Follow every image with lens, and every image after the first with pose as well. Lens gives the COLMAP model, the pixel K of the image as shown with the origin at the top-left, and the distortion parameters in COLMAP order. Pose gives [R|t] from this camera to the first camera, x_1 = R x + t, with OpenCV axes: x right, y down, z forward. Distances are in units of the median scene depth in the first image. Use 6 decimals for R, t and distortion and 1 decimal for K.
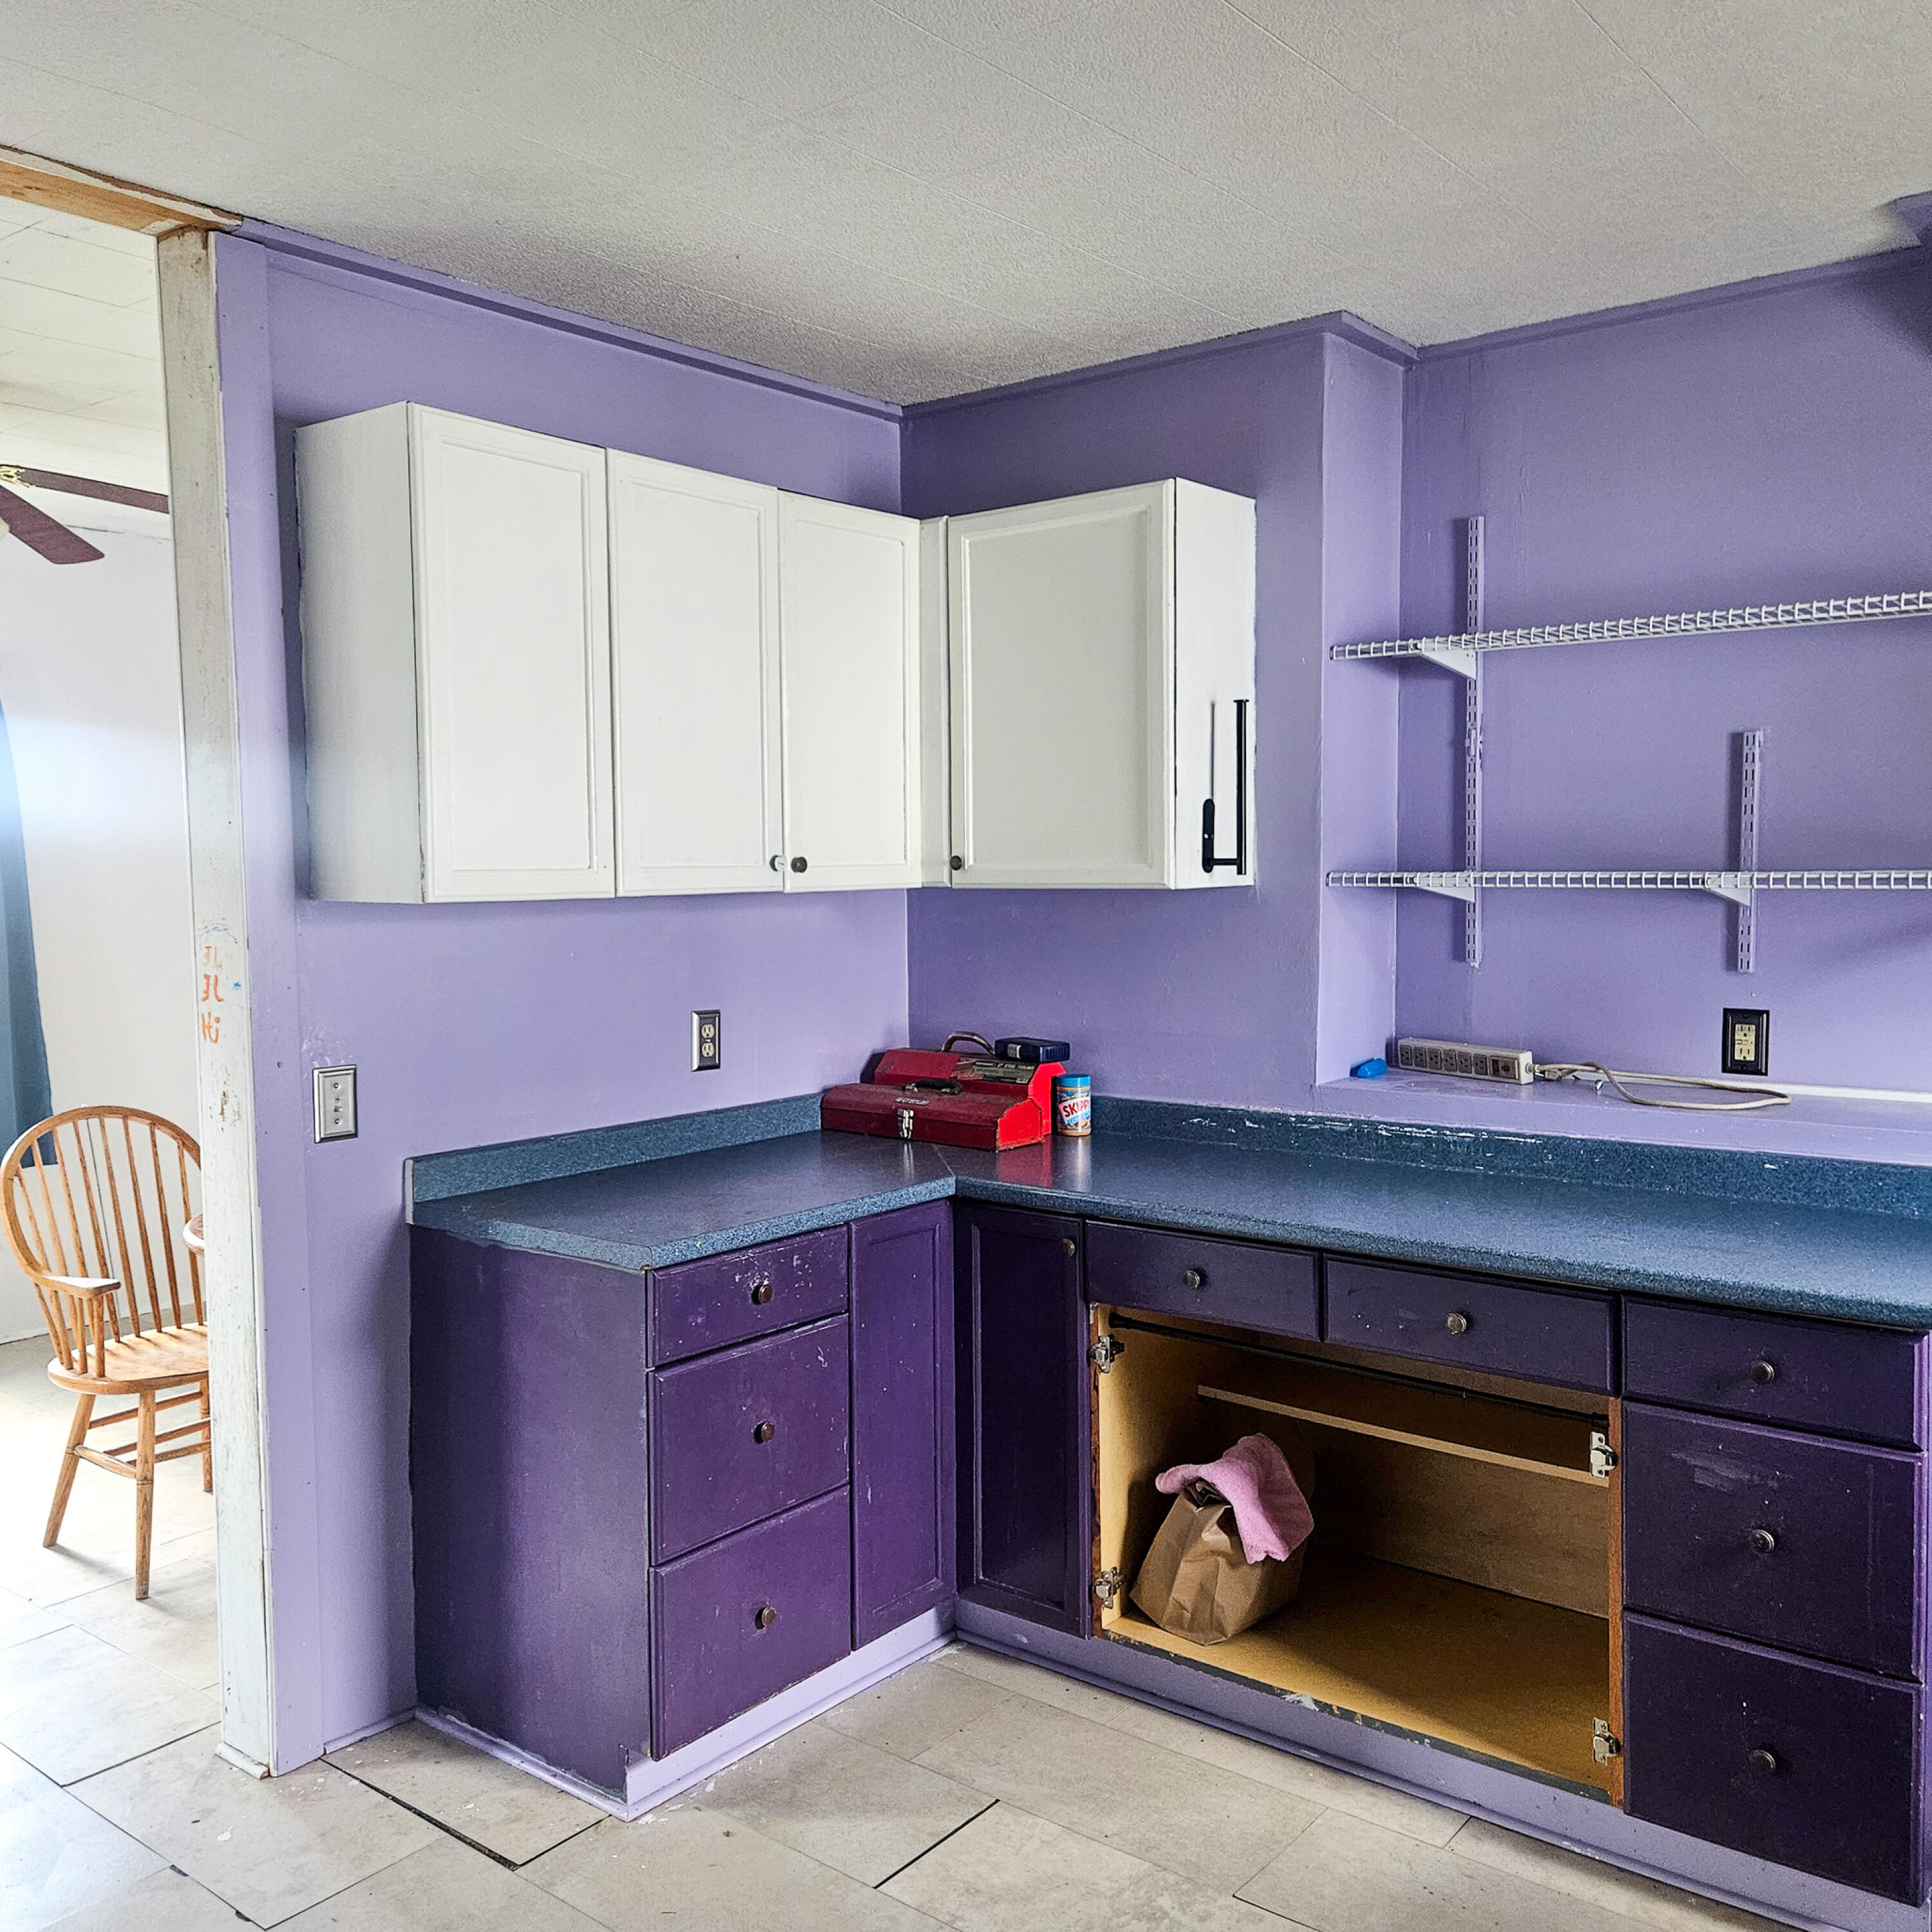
lens RADIAL K [[1720.1, 0, 963.9], [0, 1720.1, 955.1], [0, 0, 1]] dist [0.072322, -0.064714]
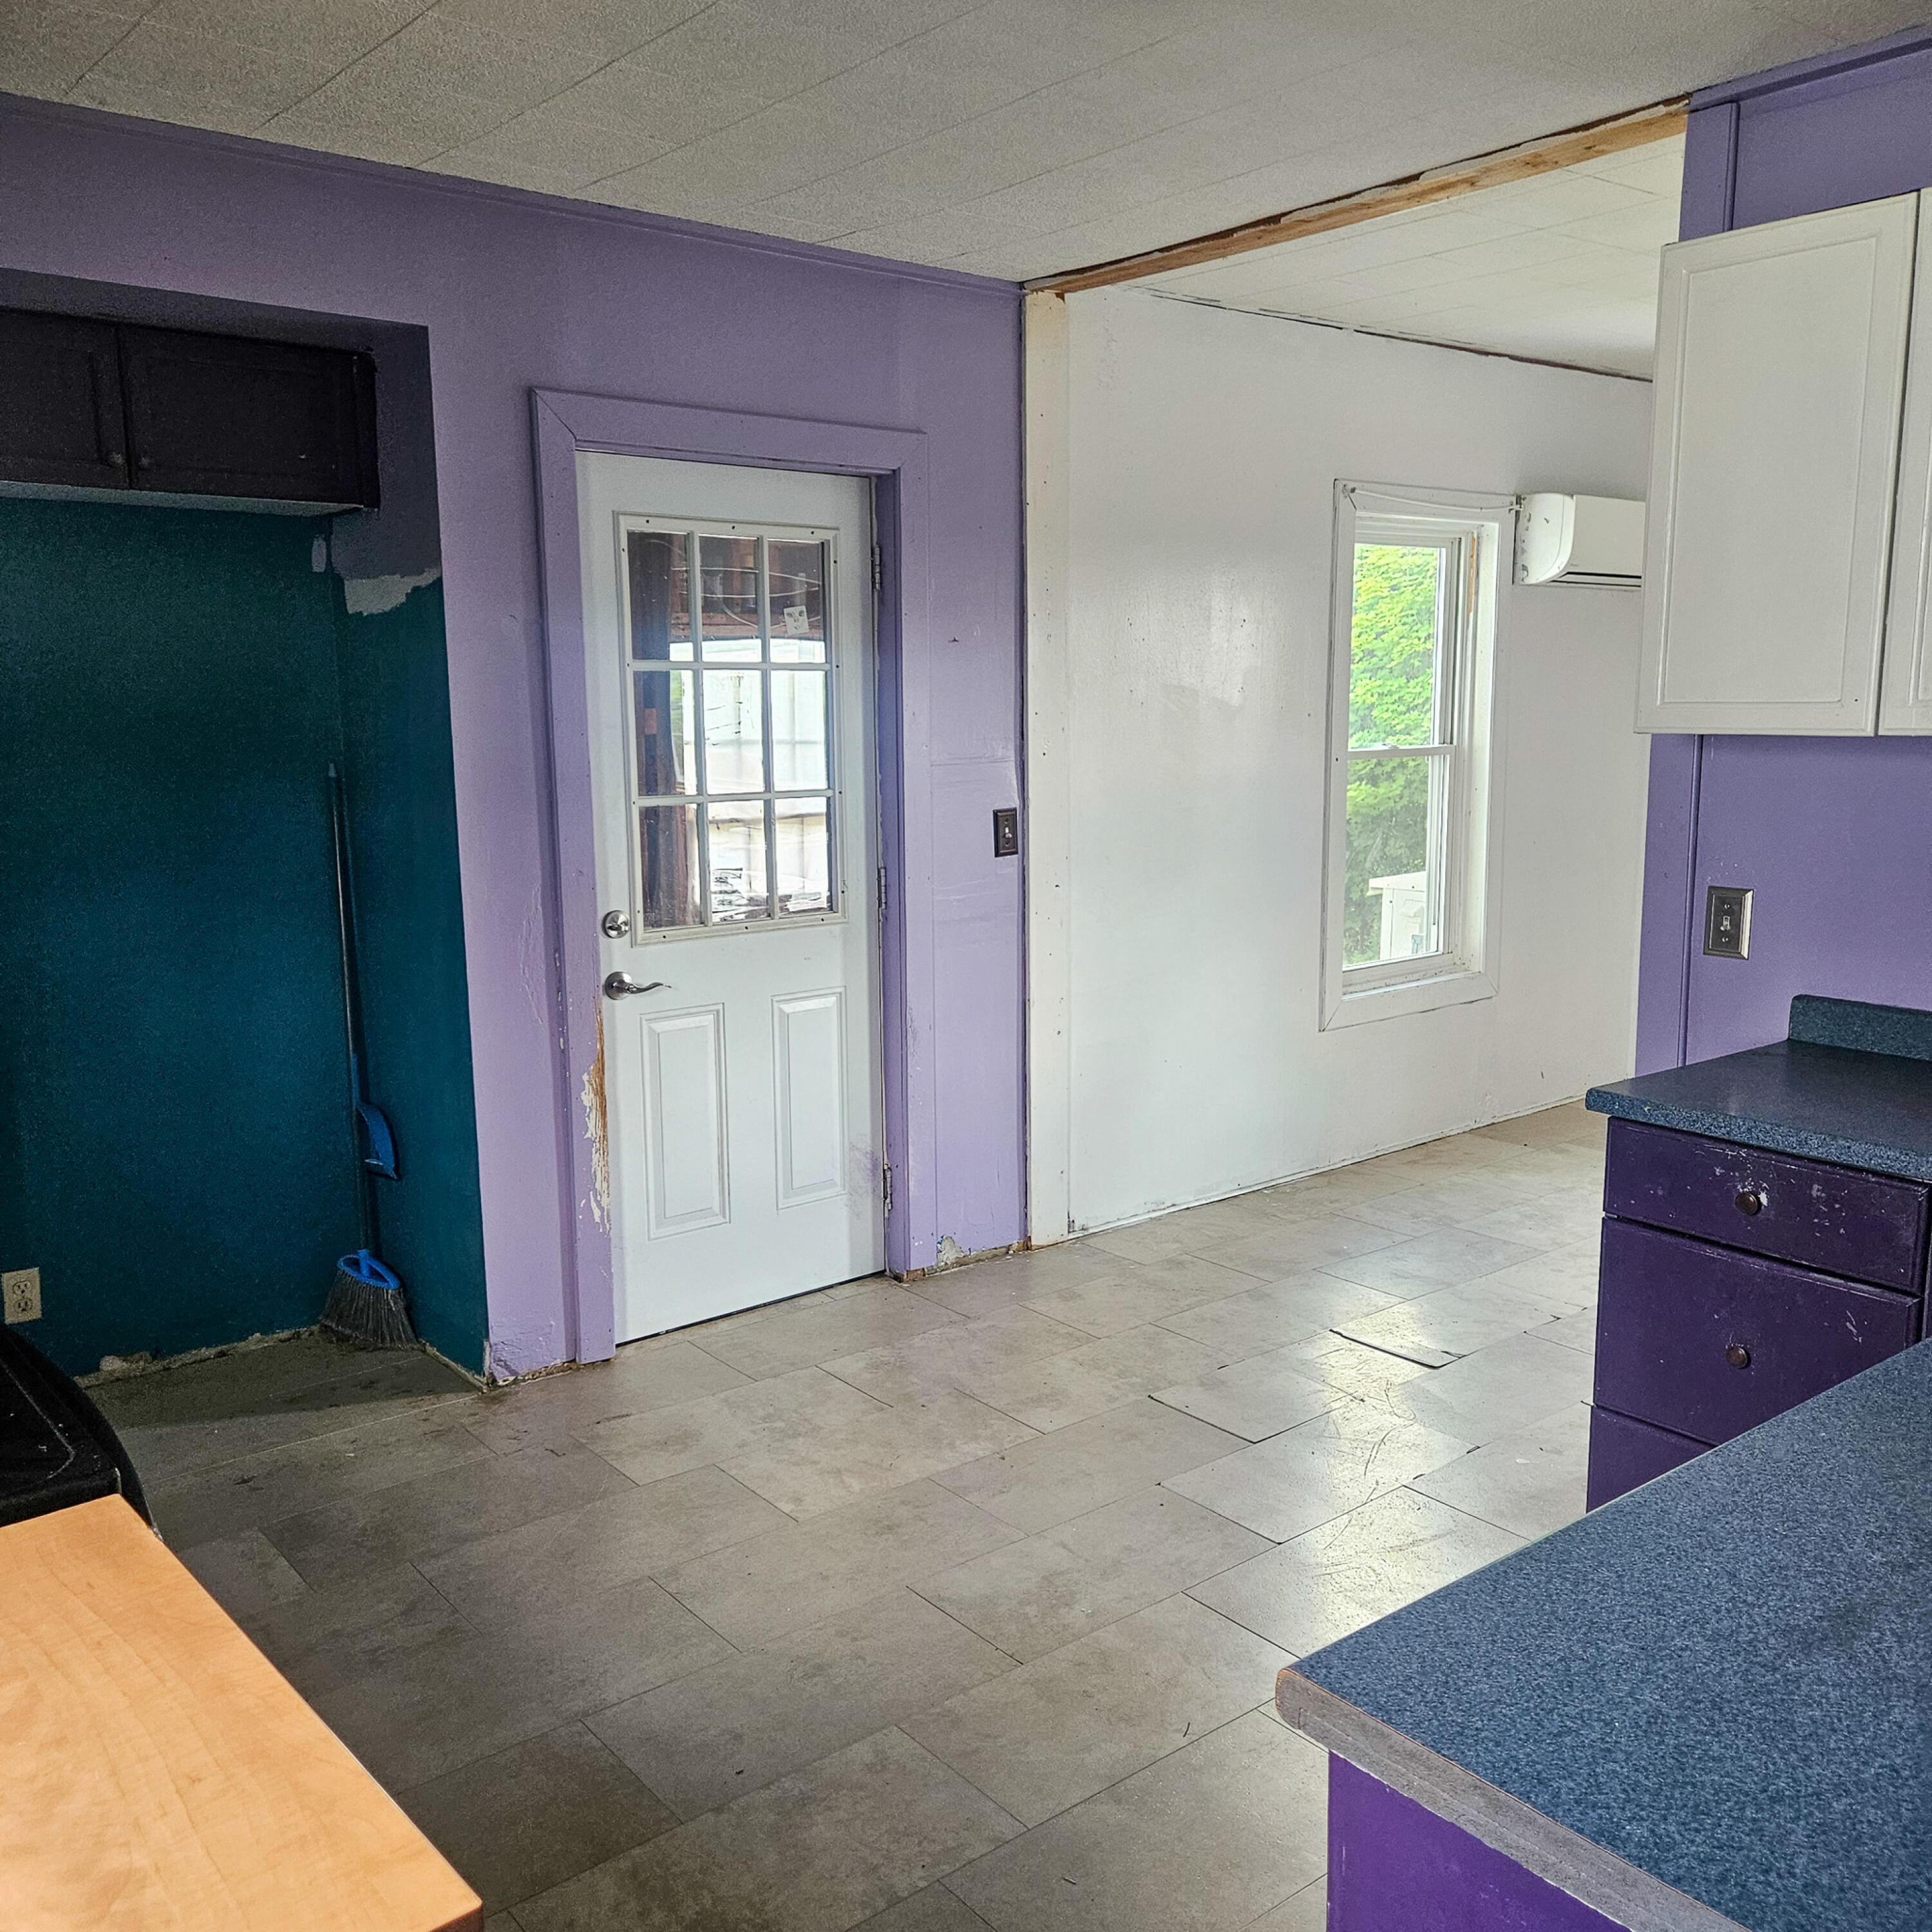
lens RADIAL K [[1720.1, 0, 970.5], [0, 1720.1, 966.5], [0, 0, 1]] dist [0.072322, -0.064714]
pose [[-0.204882, 0.166309, -0.964554, 0.795949], [-0.044708, 0.982840, 0.178959, -0.060493], [0.977765, 0.079788, -0.193931, 0.787115]]
